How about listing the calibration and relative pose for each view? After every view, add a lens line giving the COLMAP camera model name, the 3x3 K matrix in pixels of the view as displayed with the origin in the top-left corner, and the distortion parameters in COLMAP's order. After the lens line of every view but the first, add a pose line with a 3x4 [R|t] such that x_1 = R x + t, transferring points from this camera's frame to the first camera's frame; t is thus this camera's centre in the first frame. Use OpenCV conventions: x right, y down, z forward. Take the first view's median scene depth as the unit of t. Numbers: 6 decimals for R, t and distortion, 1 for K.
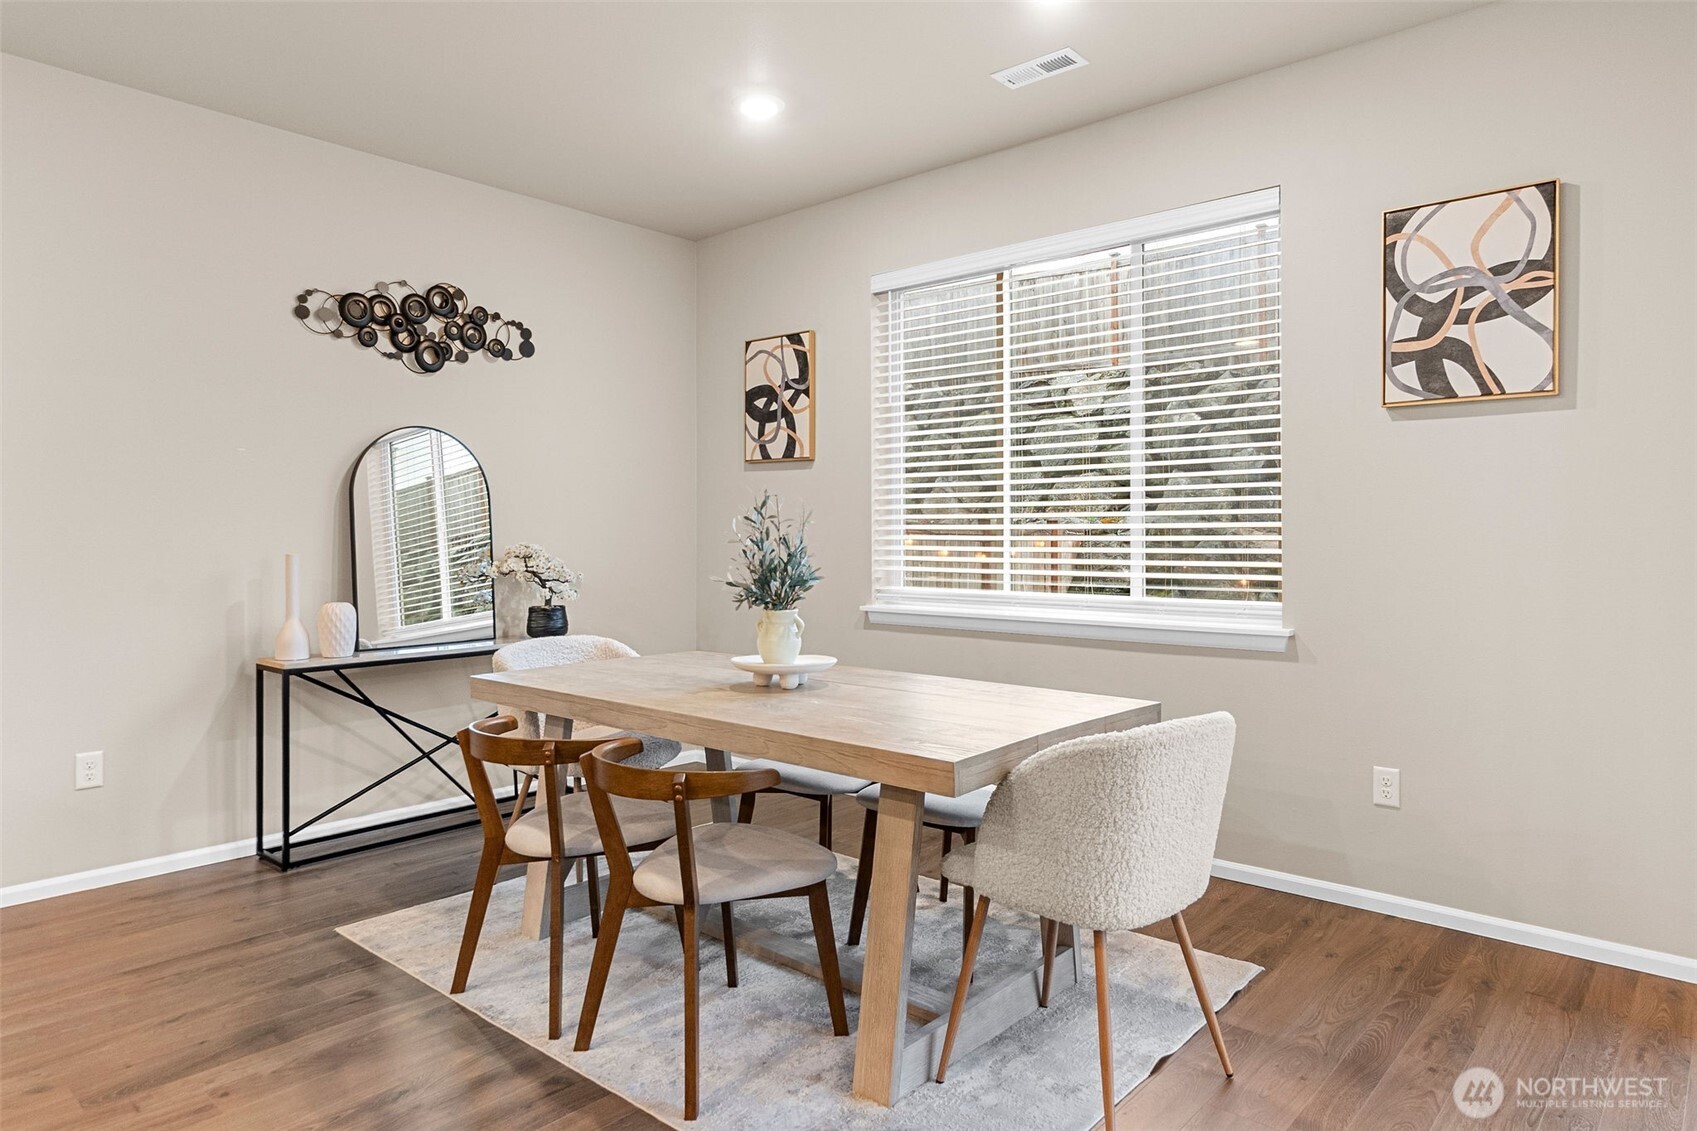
lens RADIAL K [[1037.0, 0, 845.6], [0, 1037.0, 543.9], [0, 0, 1]] dist [0.002313, -0.000543]
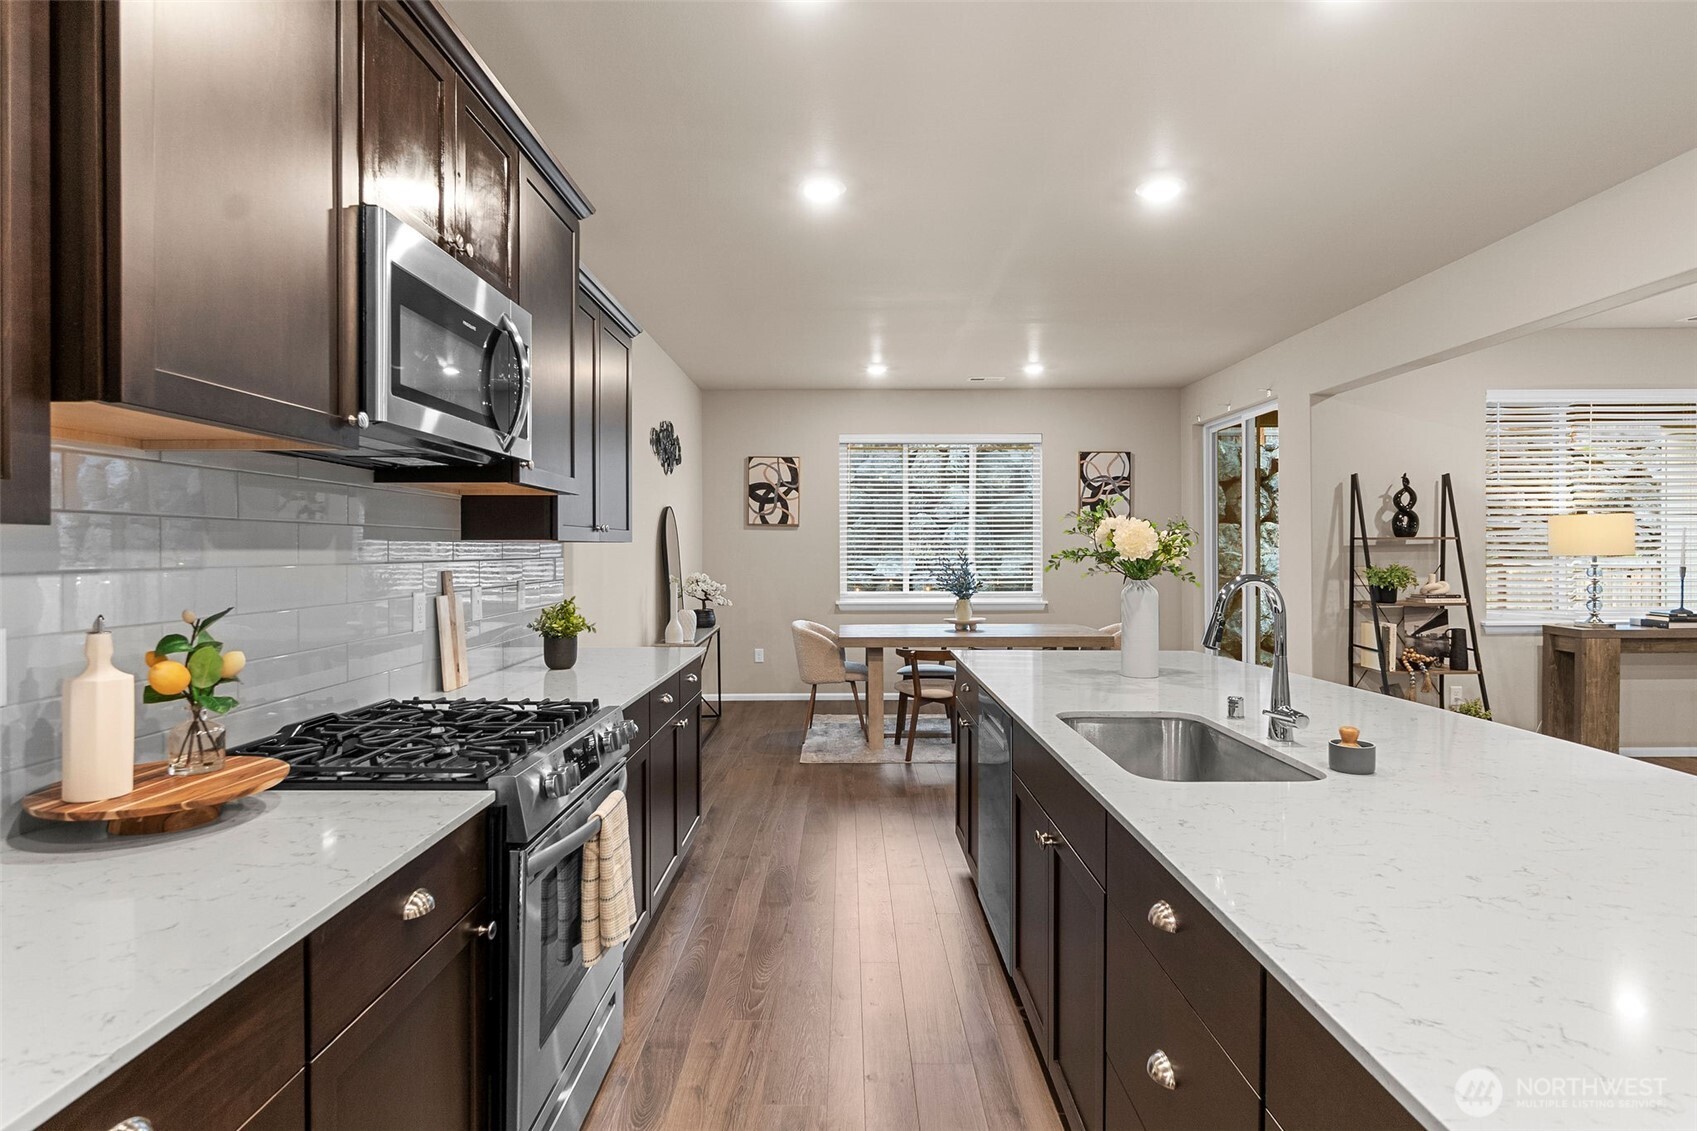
lens RADIAL K [[892.7, 0, 848.5], [0, 892.7, 565.5], [0, 0, 1]] dist [0.001130, 0.000876]
pose [[0.749345, -0.011936, 0.662072, -1.320344], [0.006301, 0.999921, 0.010895, -0.033286], [-0.662149, -0.003993, 0.749361, -0.344670]]
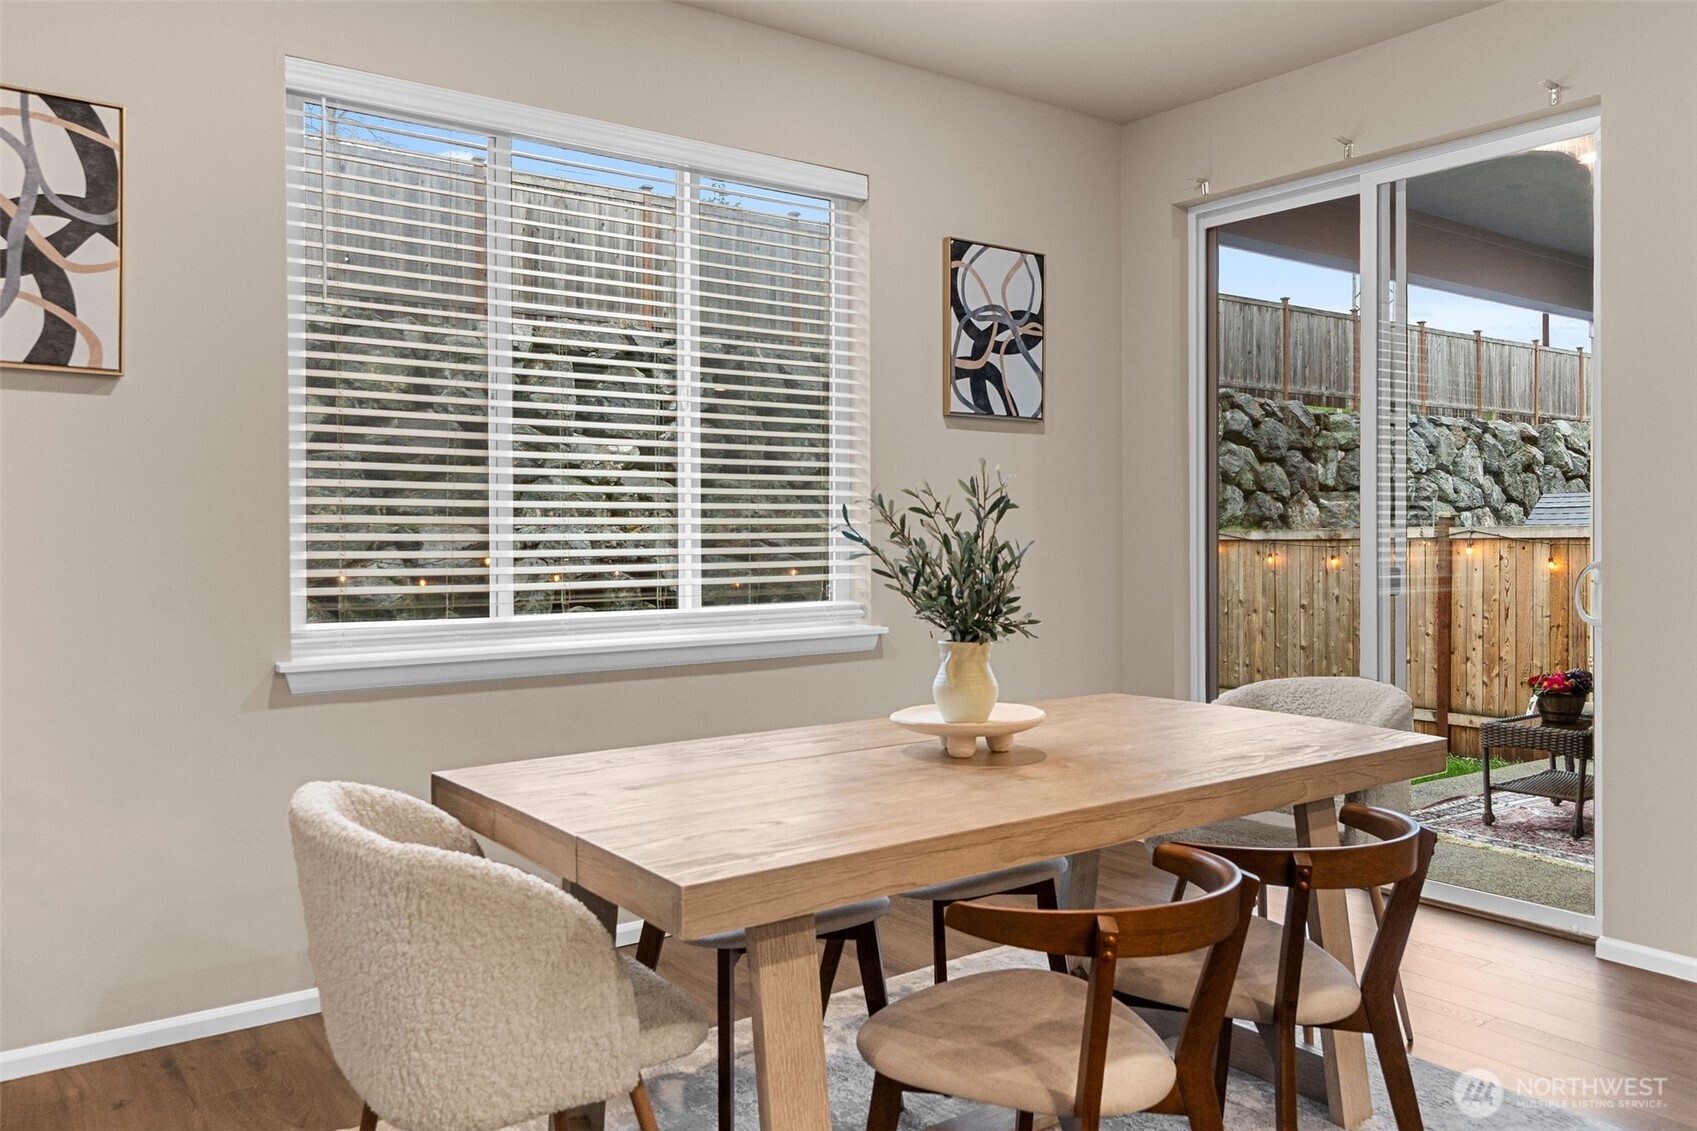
lens RADIAL K [[1266.5, 0, 848.5], [0, 1266.5, 565.5], [0, 0, 1]] dist [-0.008414, -0.002447]
pose [[0.200063, -0.023637, 0.979498, -0.689686], [0.012317, 0.999691, 0.021609, -0.002494], [-0.979706, 0.007742, 0.200293, 0.704351]]
